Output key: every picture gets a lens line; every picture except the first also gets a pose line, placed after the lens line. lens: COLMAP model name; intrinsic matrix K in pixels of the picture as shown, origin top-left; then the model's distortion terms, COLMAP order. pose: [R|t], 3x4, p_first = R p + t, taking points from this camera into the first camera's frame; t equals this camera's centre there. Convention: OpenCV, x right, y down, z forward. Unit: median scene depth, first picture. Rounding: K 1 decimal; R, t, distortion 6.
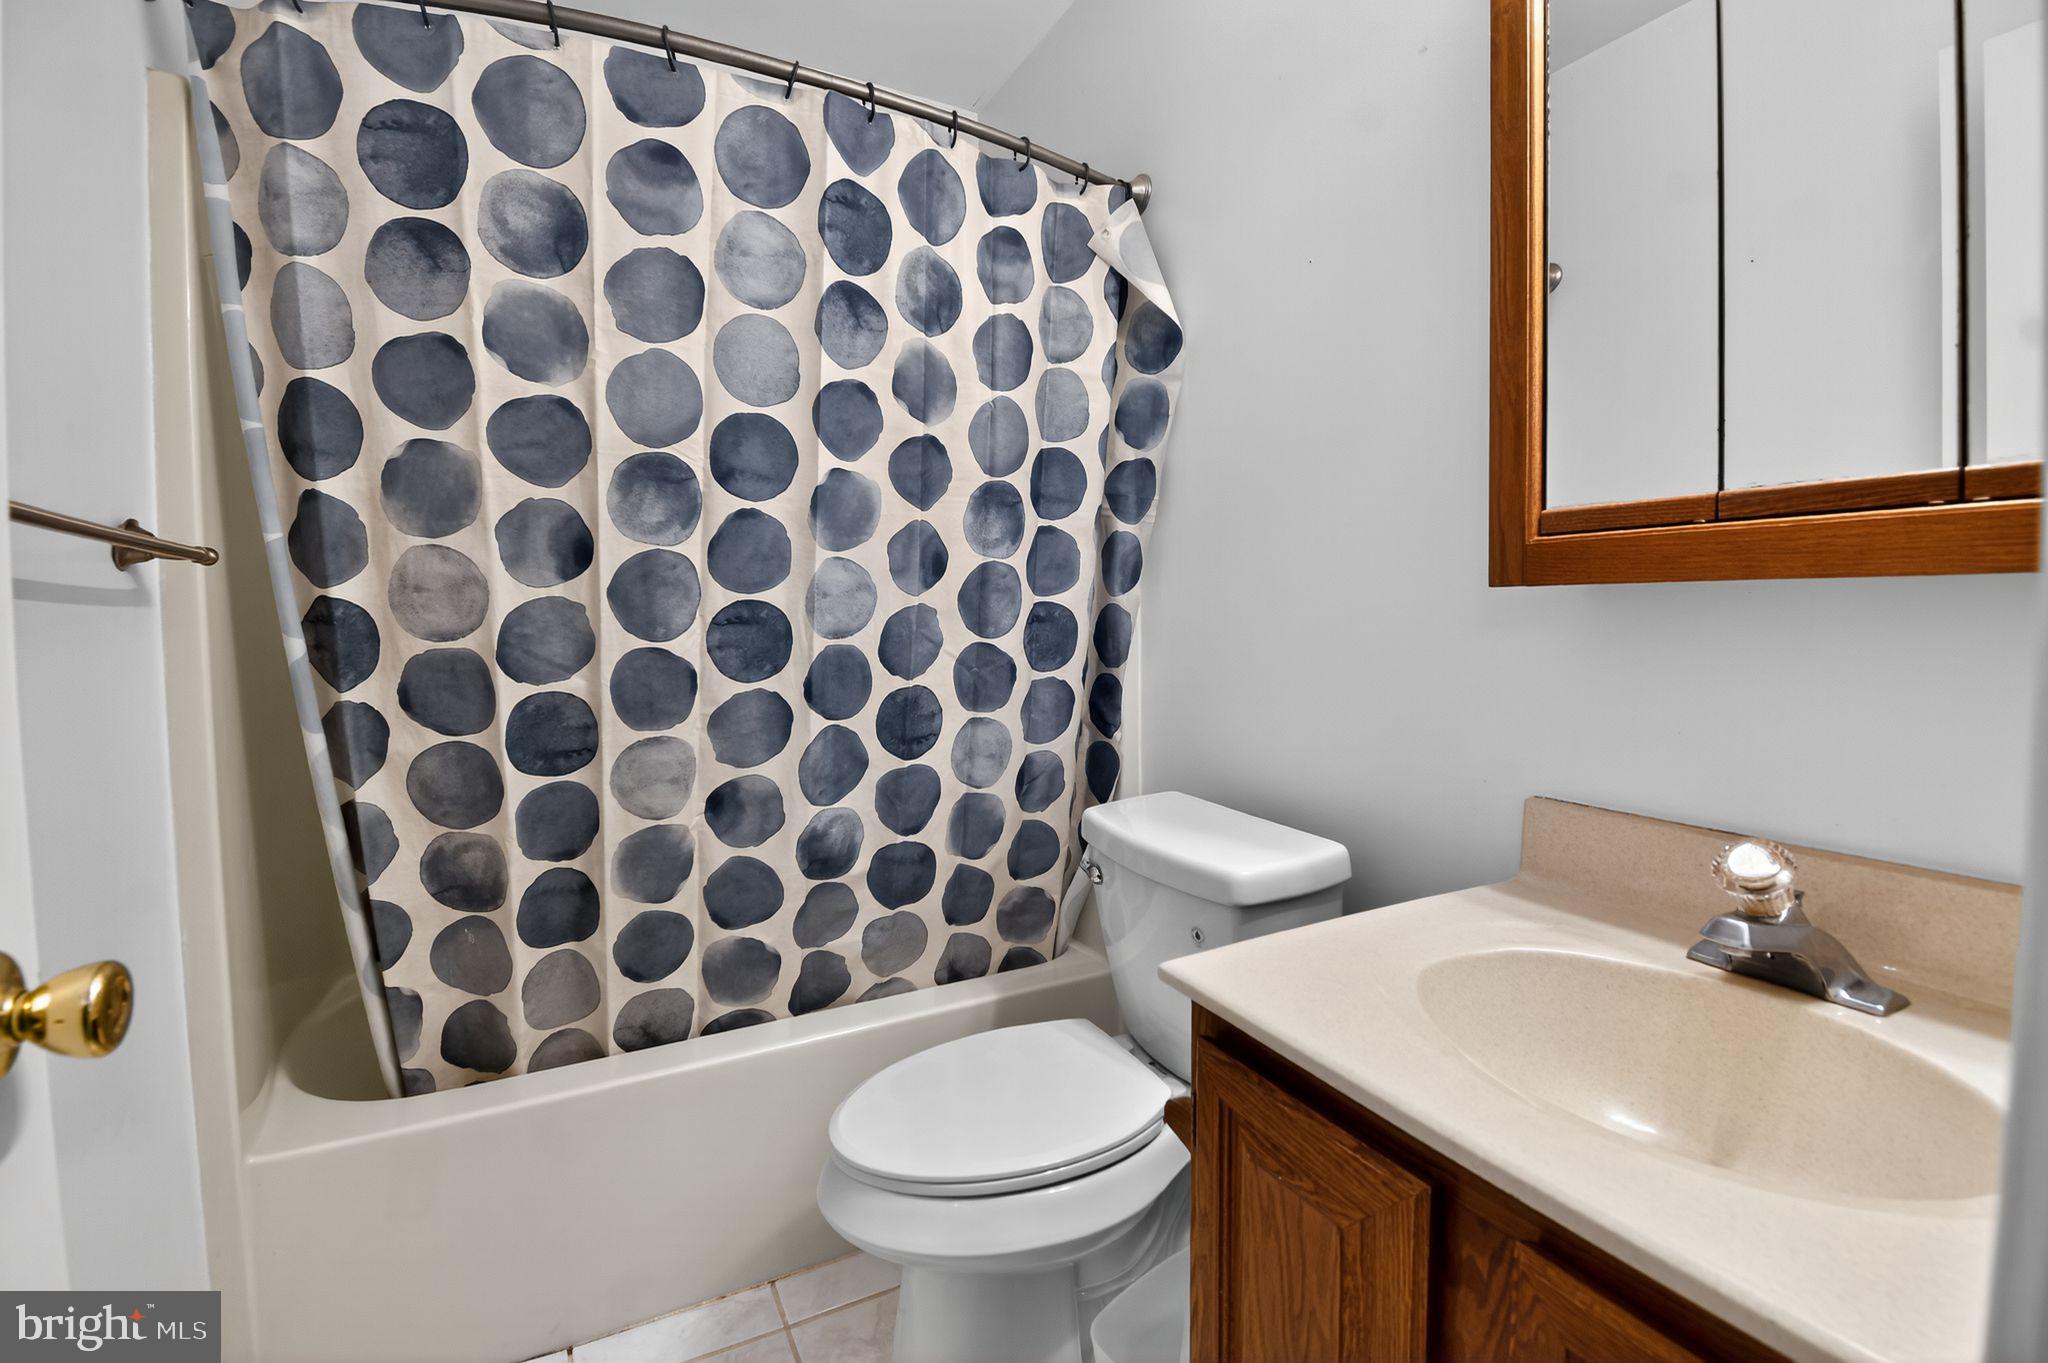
lens RADIAL K [[927.4, 0, 1024.0], [0, 927.4, 681.5], [0, 0, 1]] dist [0.001229, 0.000144]
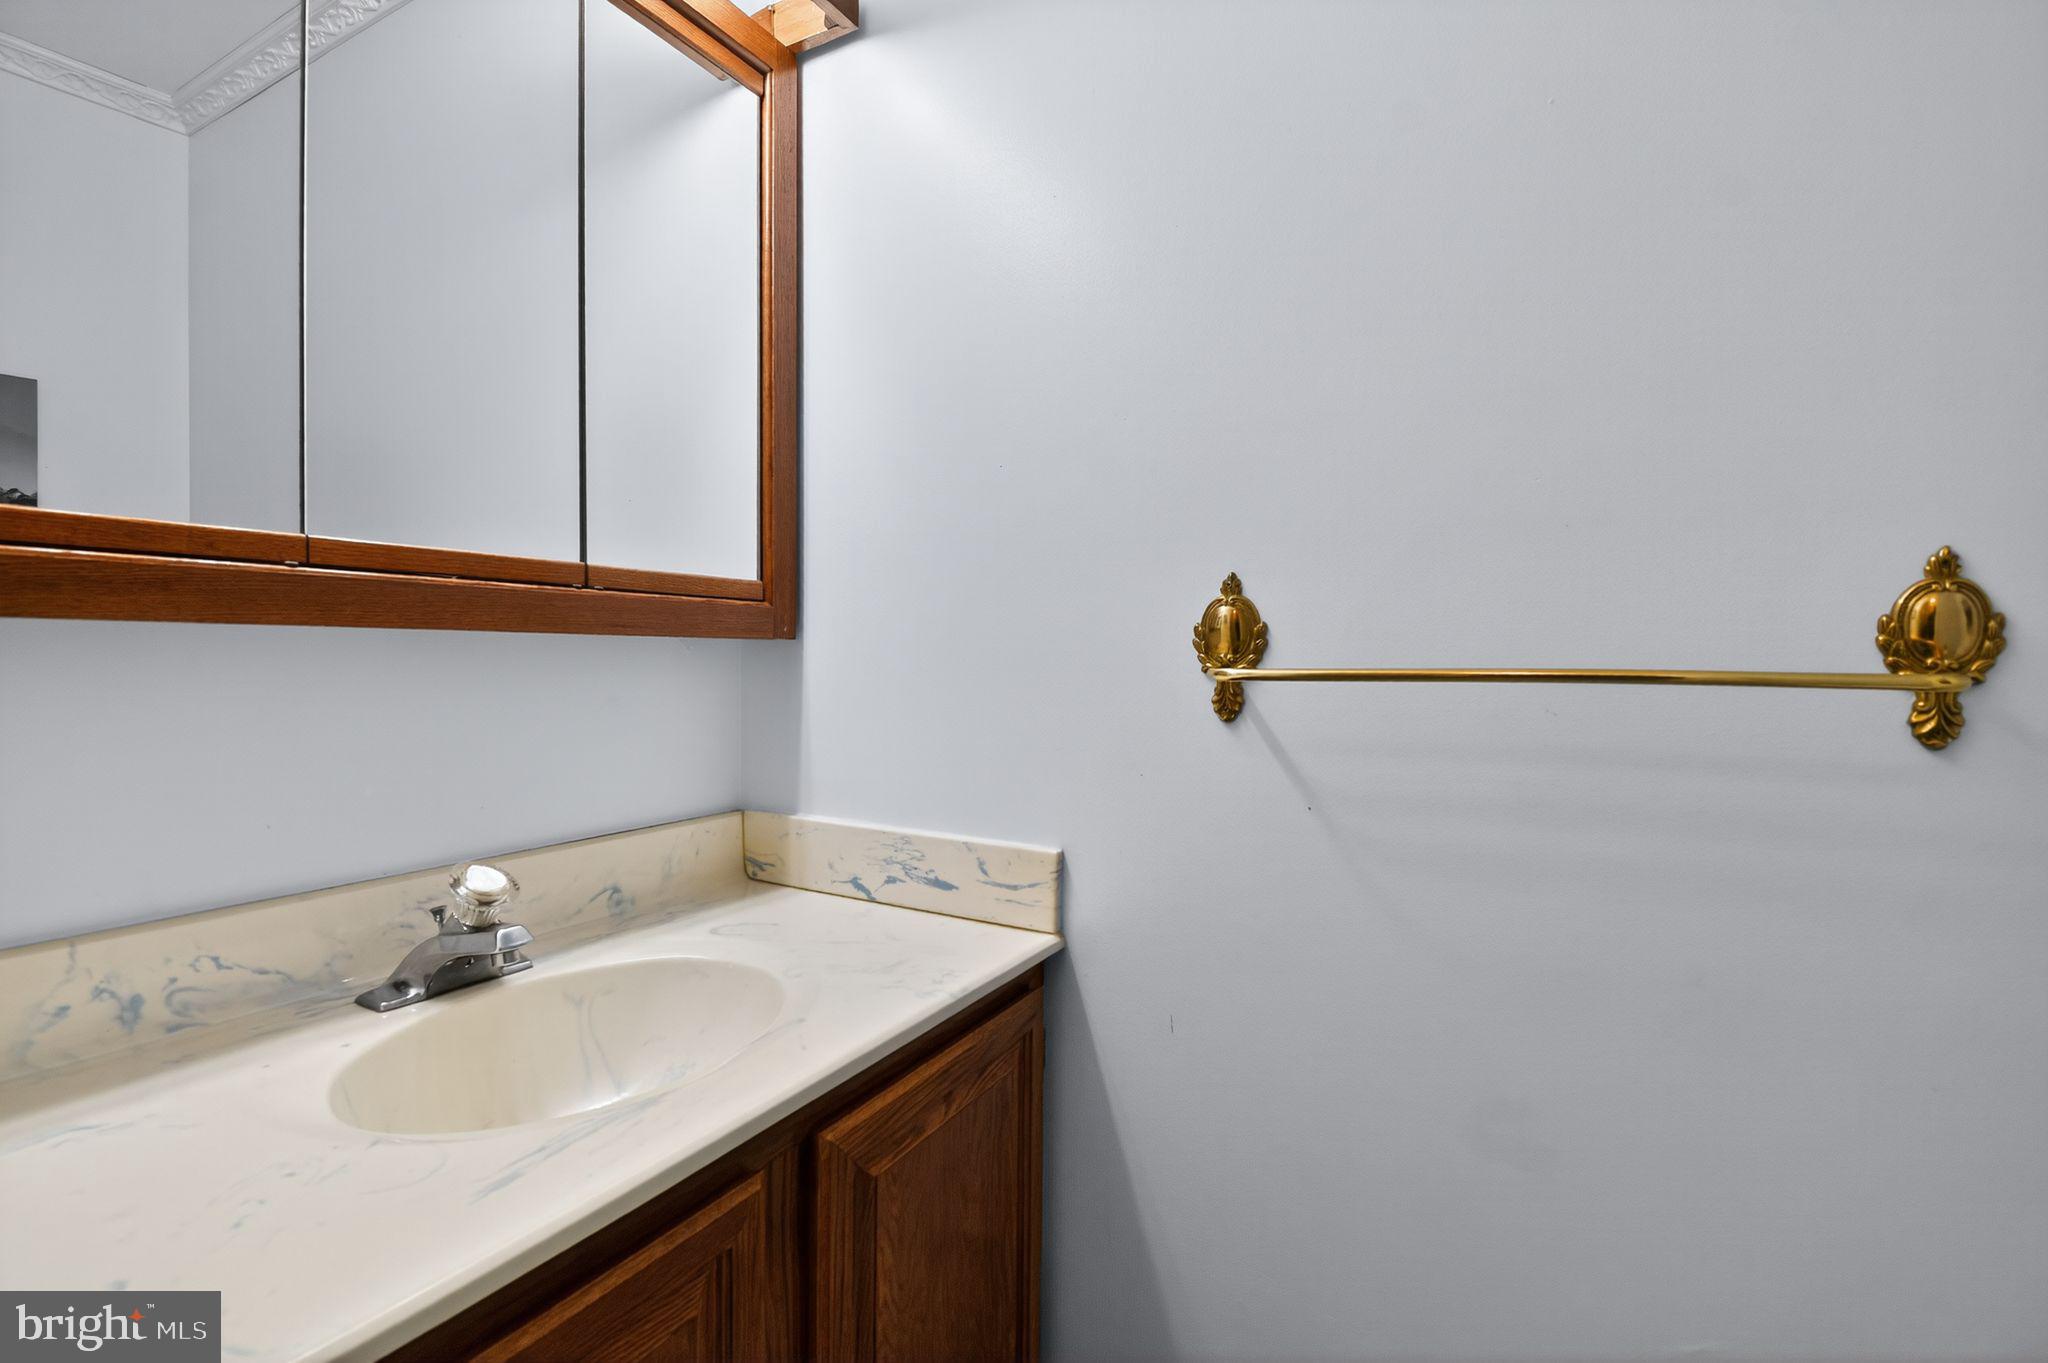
lens RADIAL K [[927.4, 0, 1024.0], [0, 927.4, 681.5], [0, 0, 1]] dist [0.001229, 0.000144]
pose [[-0.560649, -0.006788, 0.828026, -0.545872], [0.065644, 0.996455, 0.052616, -0.065689], [-0.825448, 0.083854, -0.558216, 1.102648]]
